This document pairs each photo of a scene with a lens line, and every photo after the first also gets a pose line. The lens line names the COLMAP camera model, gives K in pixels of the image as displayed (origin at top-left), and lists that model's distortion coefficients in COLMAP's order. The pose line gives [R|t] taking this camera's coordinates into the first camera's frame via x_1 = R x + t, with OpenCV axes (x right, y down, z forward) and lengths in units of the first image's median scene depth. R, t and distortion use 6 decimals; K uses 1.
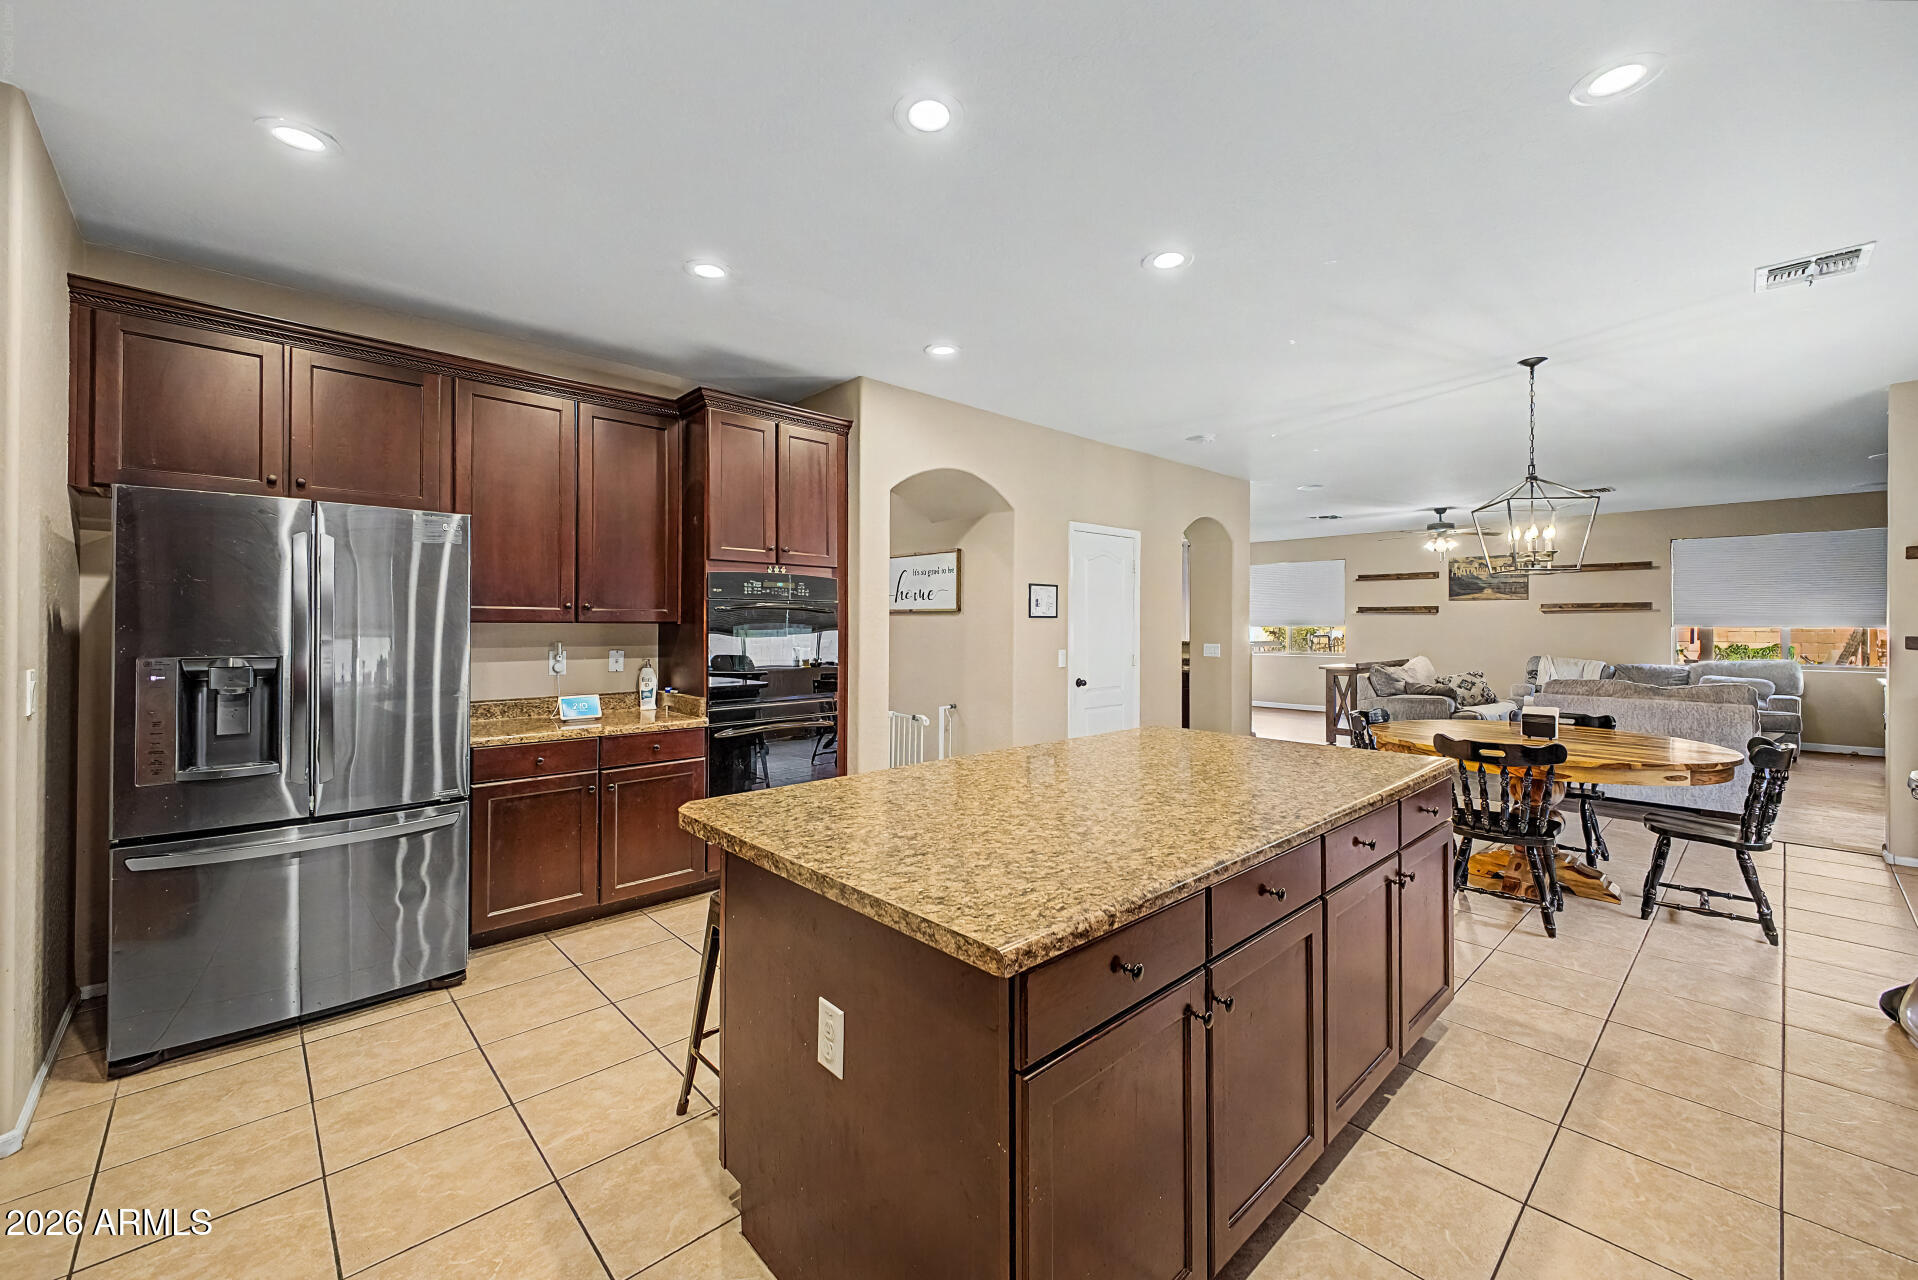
lens RADIAL K [[756.6, 0, 958.9], [0, 756.6, 627.0], [0, 0, 1]] dist [0.012518, -0.002371]
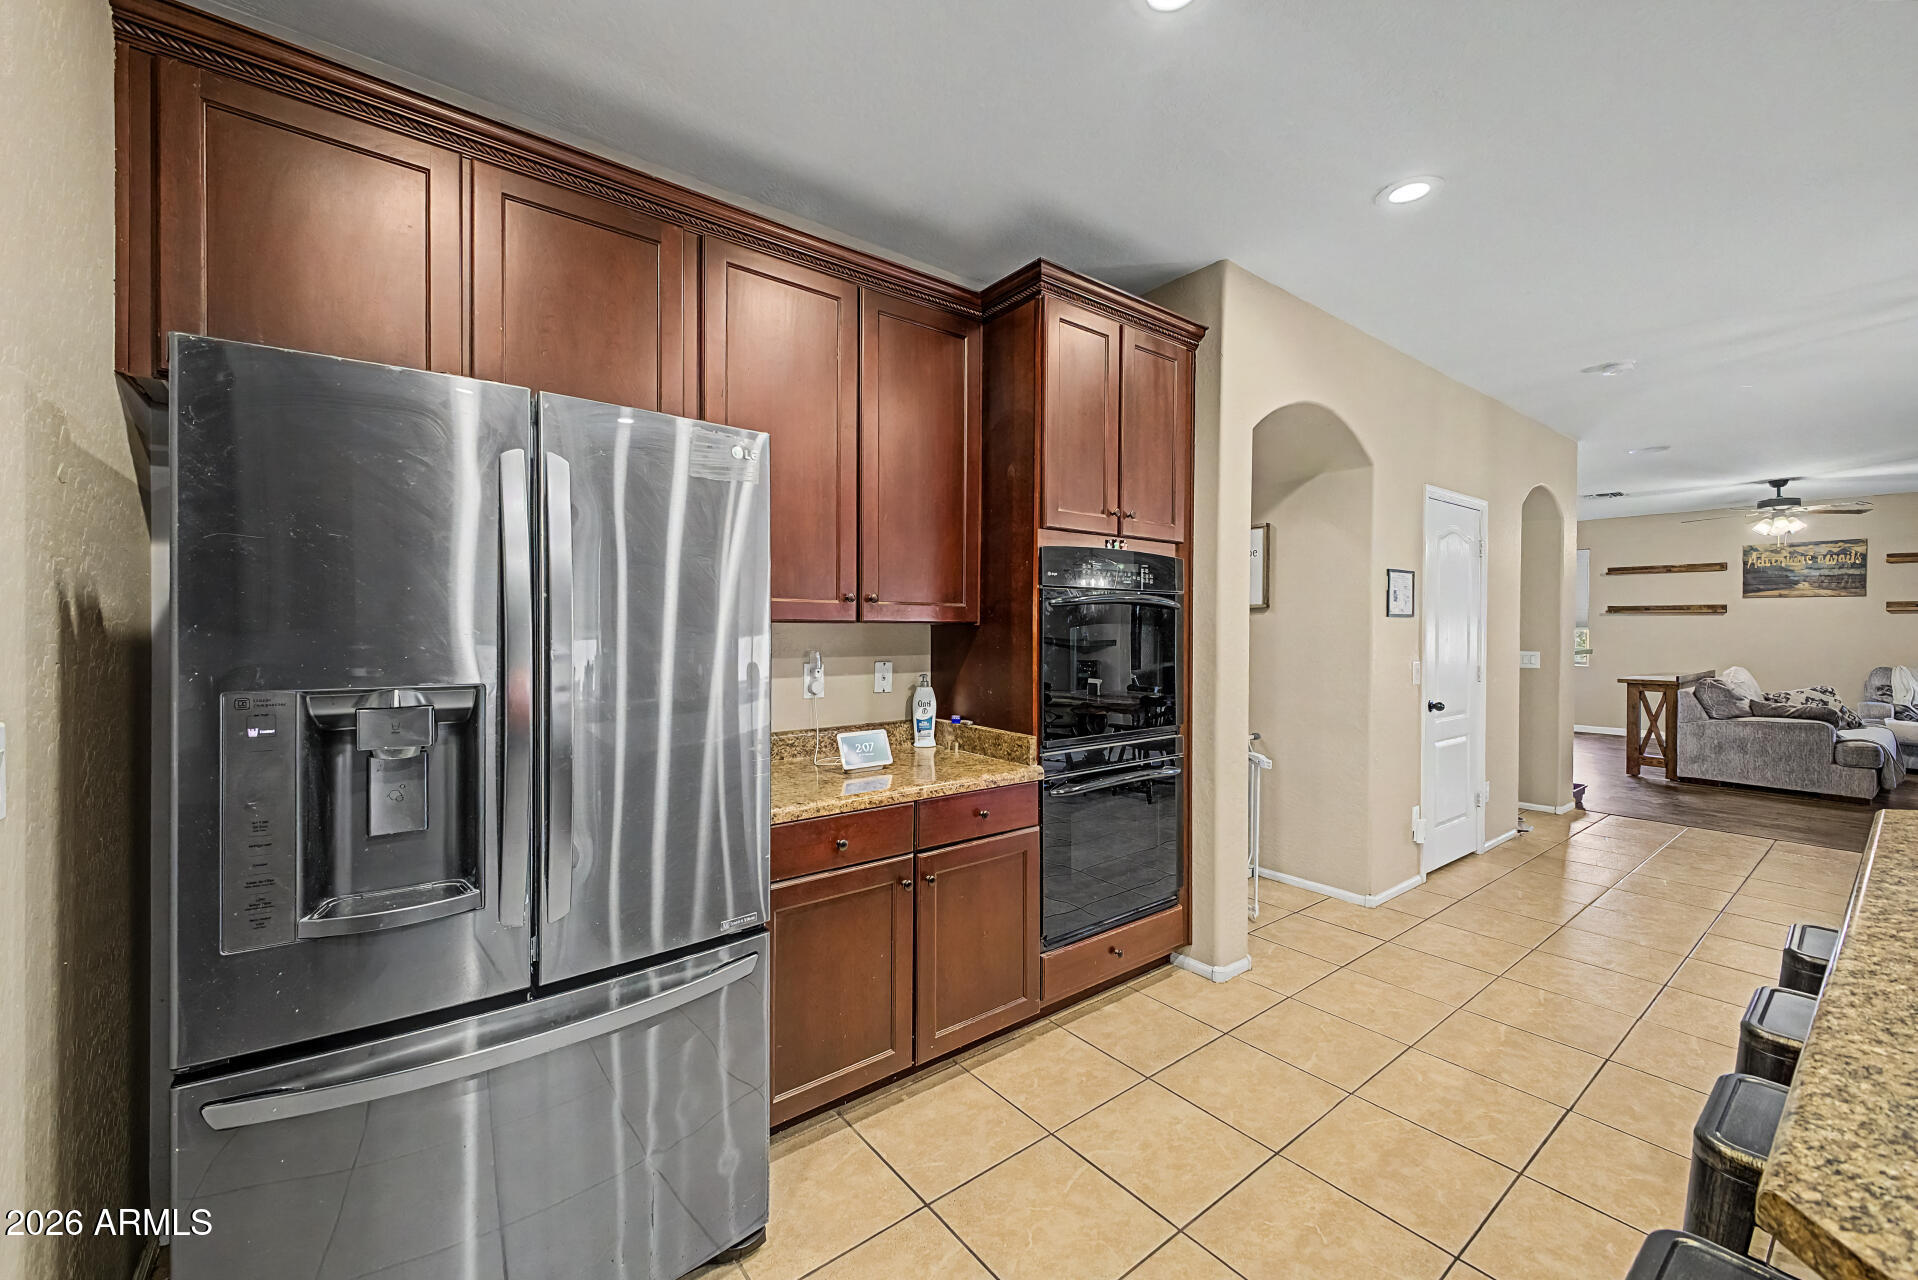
lens RADIAL K [[756.6, 0, 967.6], [0, 756.6, 636.3], [0, 0, 1]] dist [0.012518, -0.002371]
pose [[0.996532, 0.004057, -0.083111, -0.317320], [-0.003095, 0.999927, 0.011706, -0.001167], [0.083152, -0.011408, 0.996472, 0.314298]]
